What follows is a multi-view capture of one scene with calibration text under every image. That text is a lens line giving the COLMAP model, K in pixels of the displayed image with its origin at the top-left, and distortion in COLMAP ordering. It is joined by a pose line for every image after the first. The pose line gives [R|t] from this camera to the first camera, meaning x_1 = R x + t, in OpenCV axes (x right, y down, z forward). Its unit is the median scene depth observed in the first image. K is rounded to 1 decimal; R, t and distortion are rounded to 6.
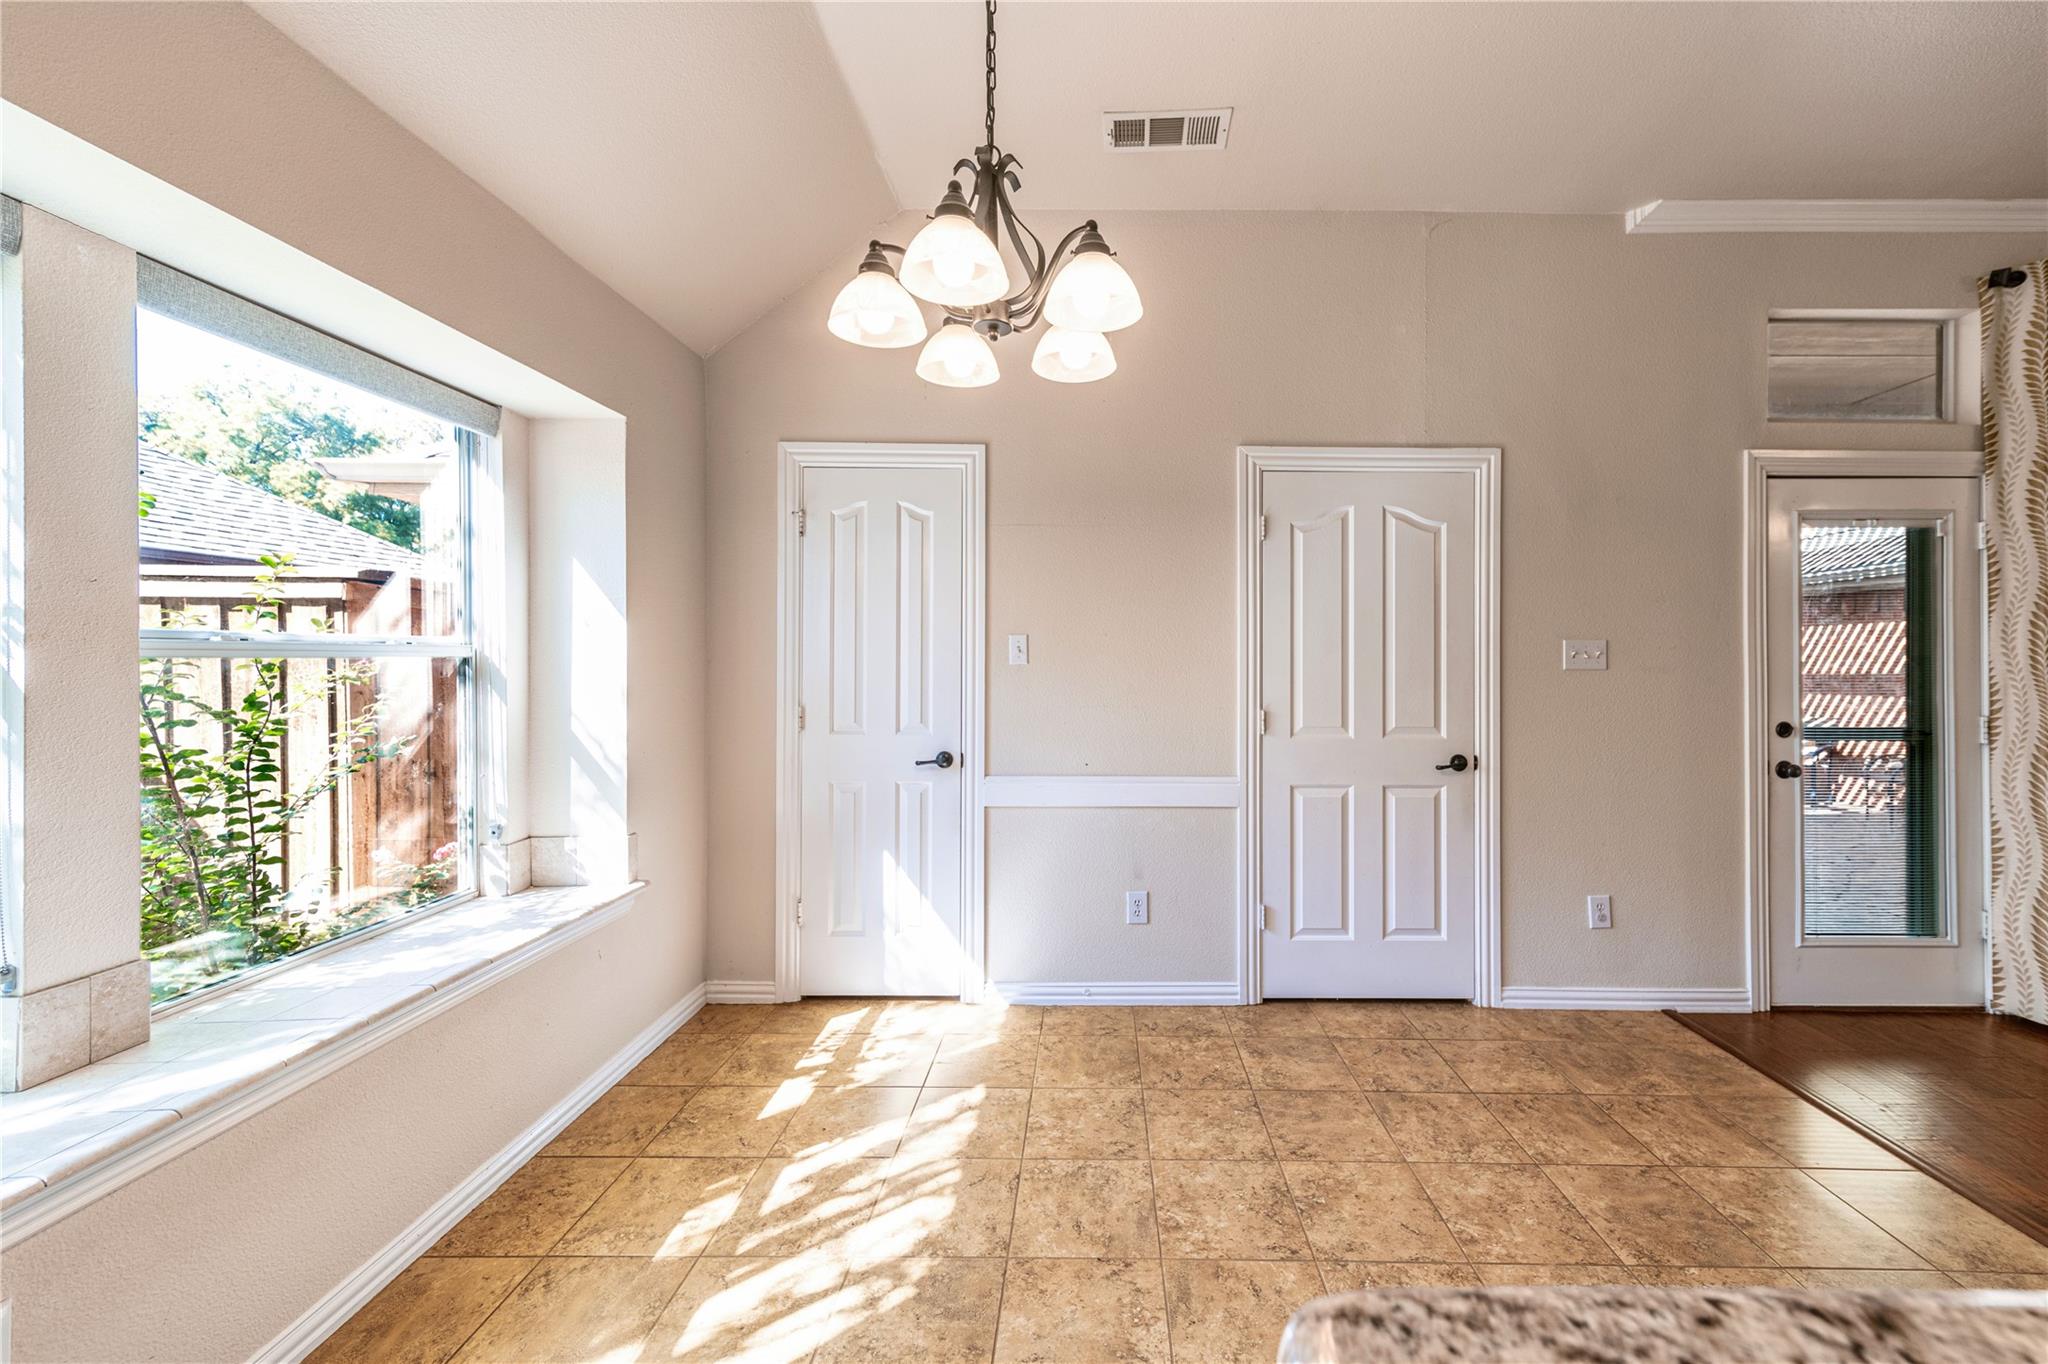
lens RADIAL K [[770.2, 0, 1089.5], [0, 770.2, 659.8], [0, 0, 1]] dist [0.008613, -0.000013]
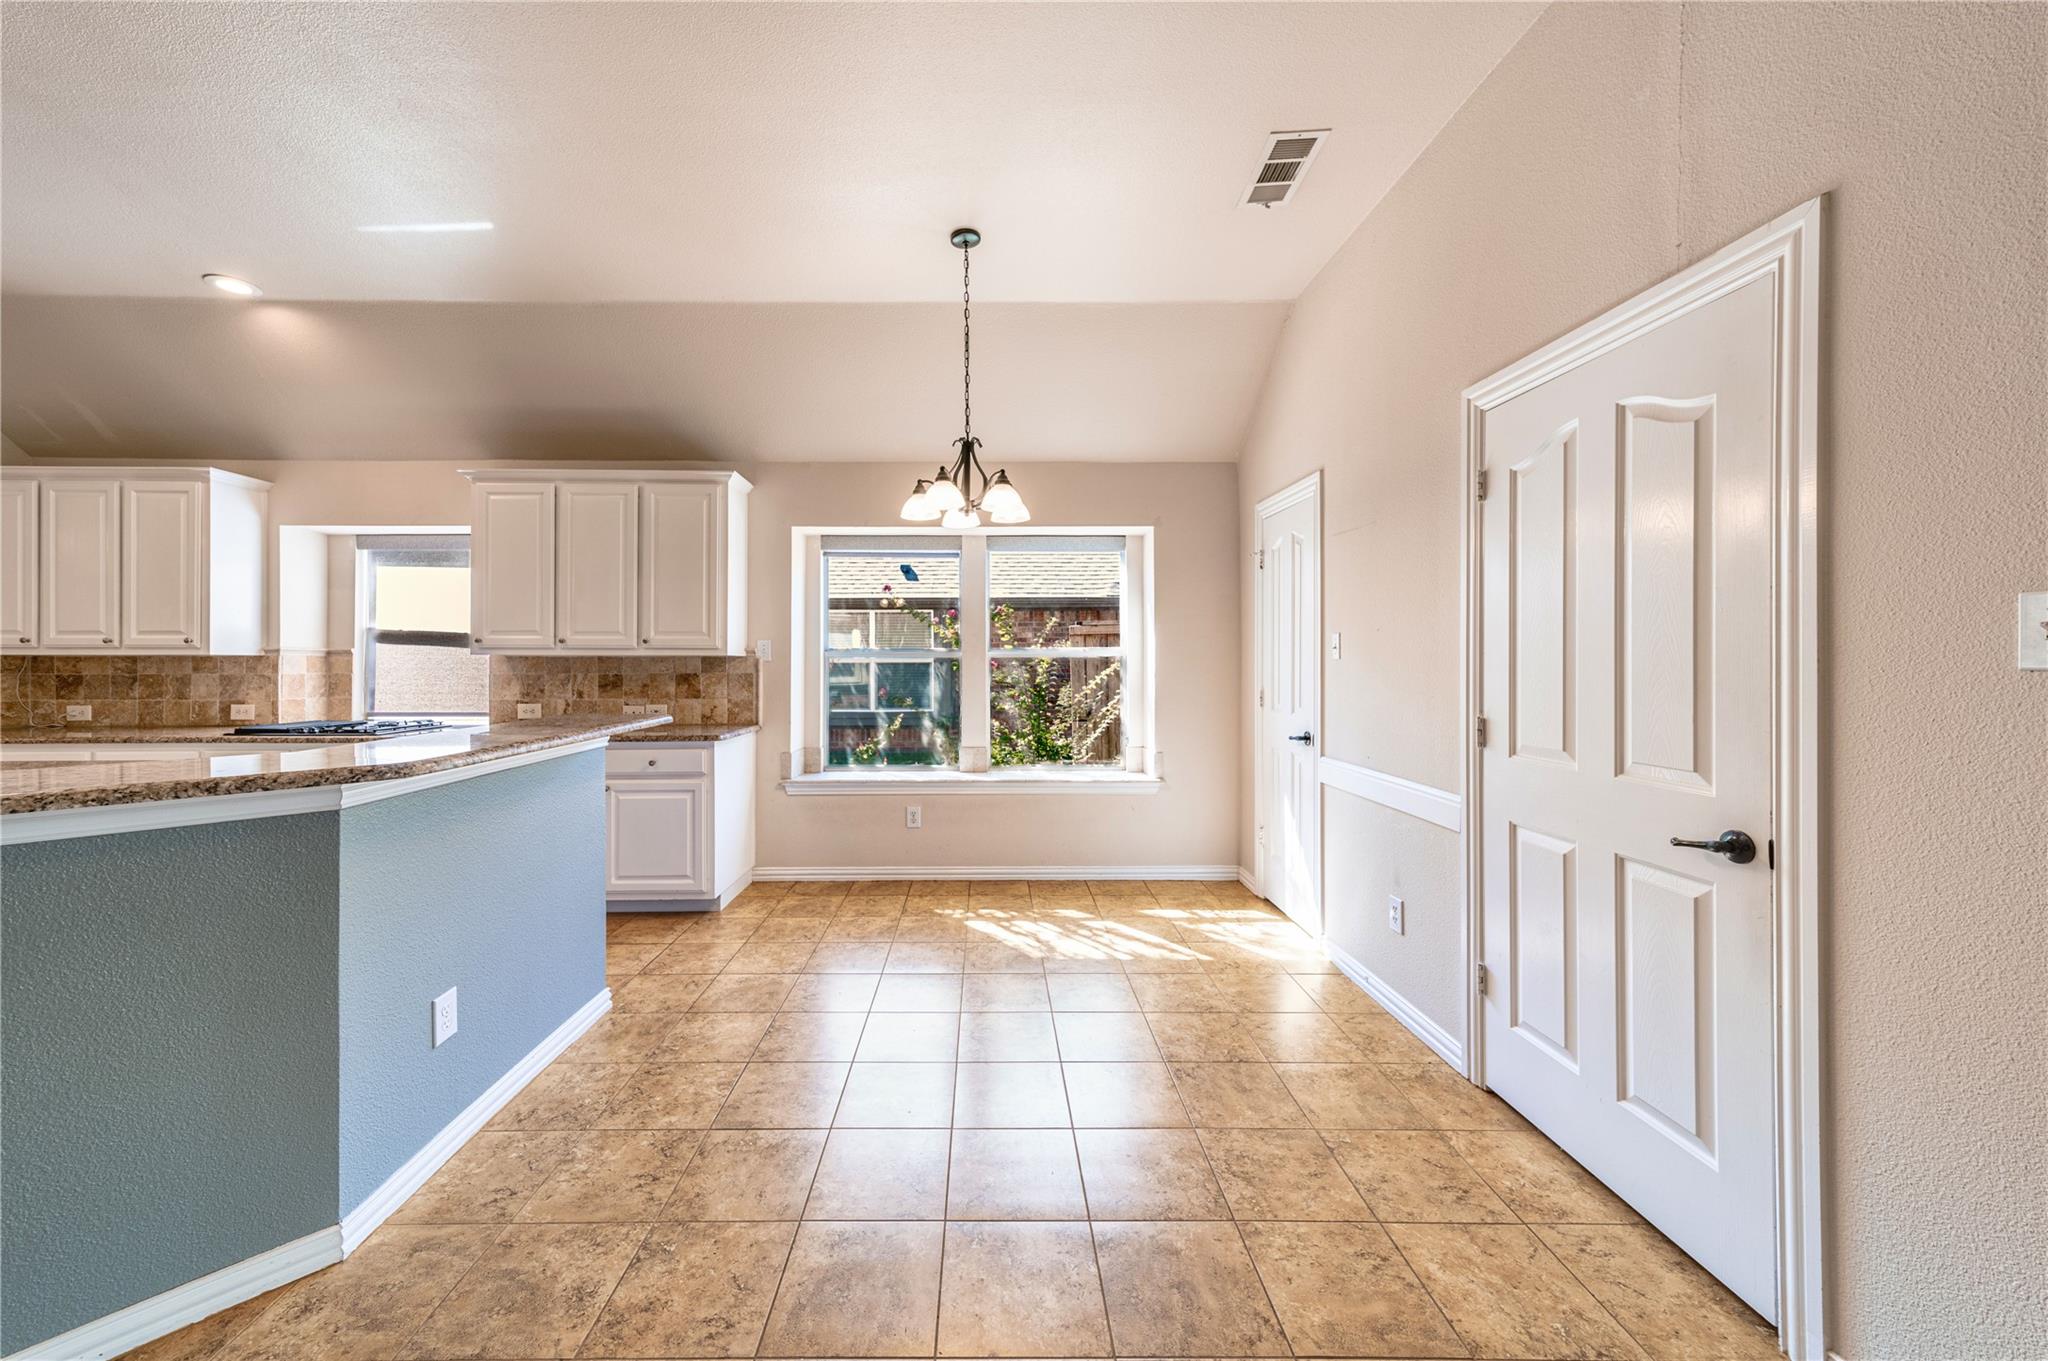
lens RADIAL K [[770.2, 0, 996.9], [0, 770.2, 660.8], [0, 0, 1]] dist [0.008613, -0.000013]
pose [[0.001517, 0.000053, -0.999999, 1.017122], [0.000211, 1.000000, 0.000054, 0.007761], [0.999999, -0.000212, 0.001517, 0.506438]]
